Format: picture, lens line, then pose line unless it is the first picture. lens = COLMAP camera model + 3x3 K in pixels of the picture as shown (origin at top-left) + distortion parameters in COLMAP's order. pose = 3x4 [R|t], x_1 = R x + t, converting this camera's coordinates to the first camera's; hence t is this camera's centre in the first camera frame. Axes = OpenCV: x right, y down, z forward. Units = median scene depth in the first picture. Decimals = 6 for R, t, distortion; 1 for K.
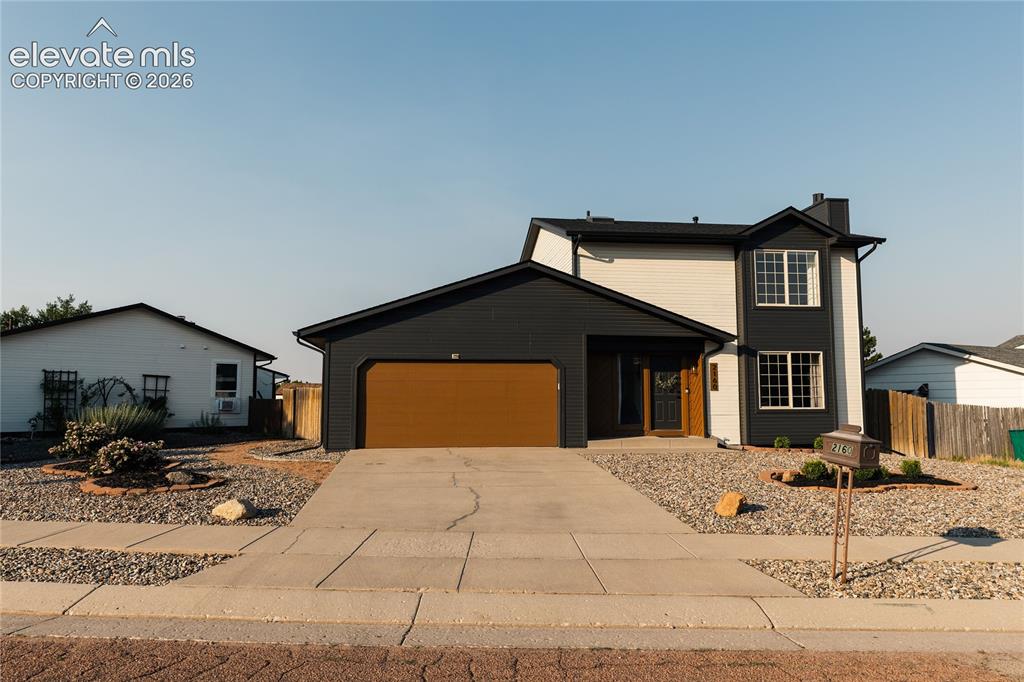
lens RADIAL K [[705.2, 0, 512.0], [0, 705.2, 337.4], [0, 0, 1]] dist [0.004347, -0.001484]
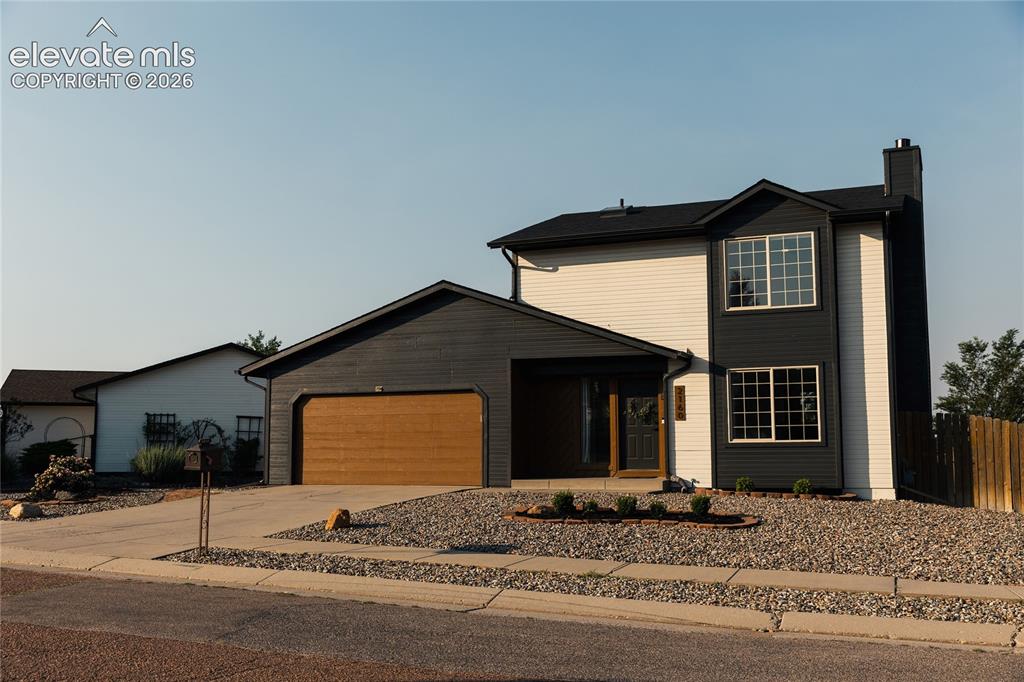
lens RADIAL K [[1120.3, 0, 511.9], [0, 1120.3, 342.6], [0, 0, 1]] dist [-0.020583, 0.000000]
pose [[0.868077, -0.053427, -0.493546, 0.751772], [0.048380, 0.998564, -0.023003, 0.007533], [0.494067, -0.003909, 0.869415, -0.199452]]
